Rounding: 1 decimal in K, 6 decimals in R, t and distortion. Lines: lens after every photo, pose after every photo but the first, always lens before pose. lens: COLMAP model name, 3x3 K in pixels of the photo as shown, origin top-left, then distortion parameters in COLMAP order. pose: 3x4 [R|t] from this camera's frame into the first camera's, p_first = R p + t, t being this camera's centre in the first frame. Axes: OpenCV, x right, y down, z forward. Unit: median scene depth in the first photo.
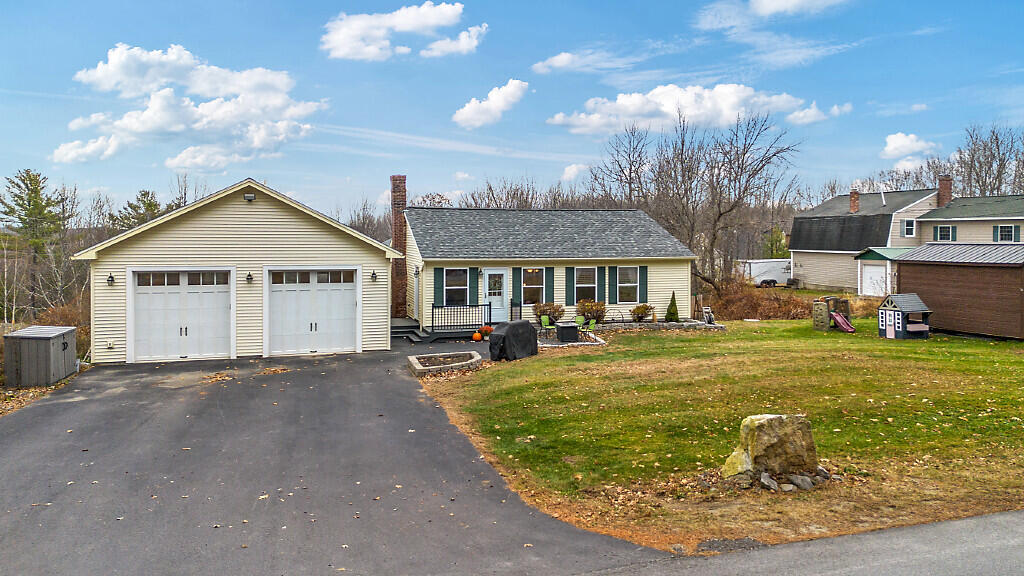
lens RADIAL K [[716.1, 0, 510.1], [0, 716.1, 280.7], [0, 0, 1]] dist [0.072855, -0.021517]
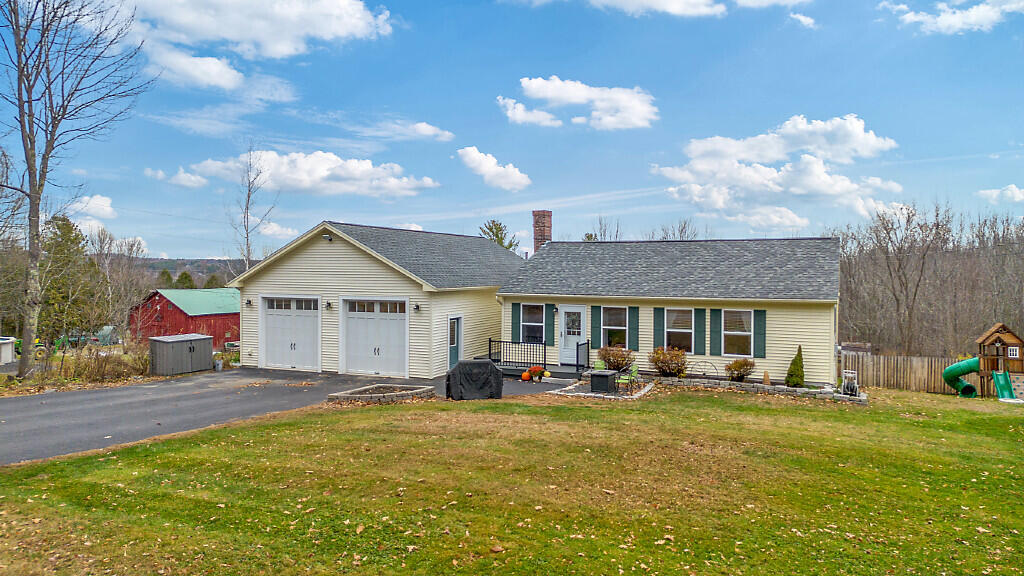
lens RADIAL K [[716.1, 0, 518.1], [0, 716.1, 277.9], [0, 0, 1]] dist [0.072855, -0.021517]
pose [[0.758463, 0.006547, -0.651683, 0.524380], [-0.046149, 0.997979, -0.043685, -0.009330], [0.650080, 0.063208, 0.757232, 0.250529]]
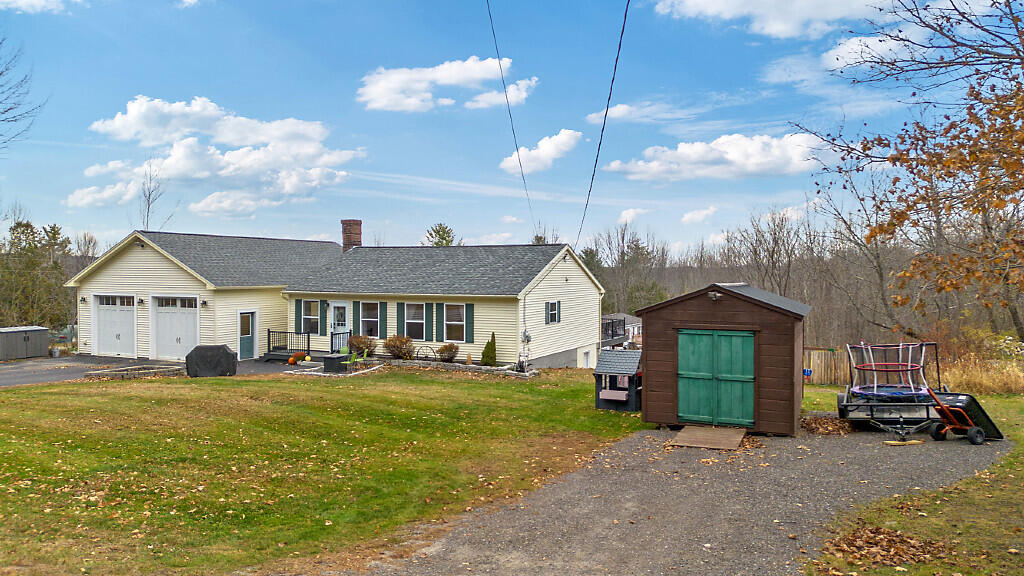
lens RADIAL K [[716.1, 0, 513.5], [0, 716.1, 290.6], [0, 0, 1]] dist [0.072855, -0.021517]
pose [[0.739222, 0.015173, -0.673291, 0.909962], [-0.044659, 0.998650, -0.026527, -0.016026], [0.671979, 0.049678, 0.738902, 0.362946]]
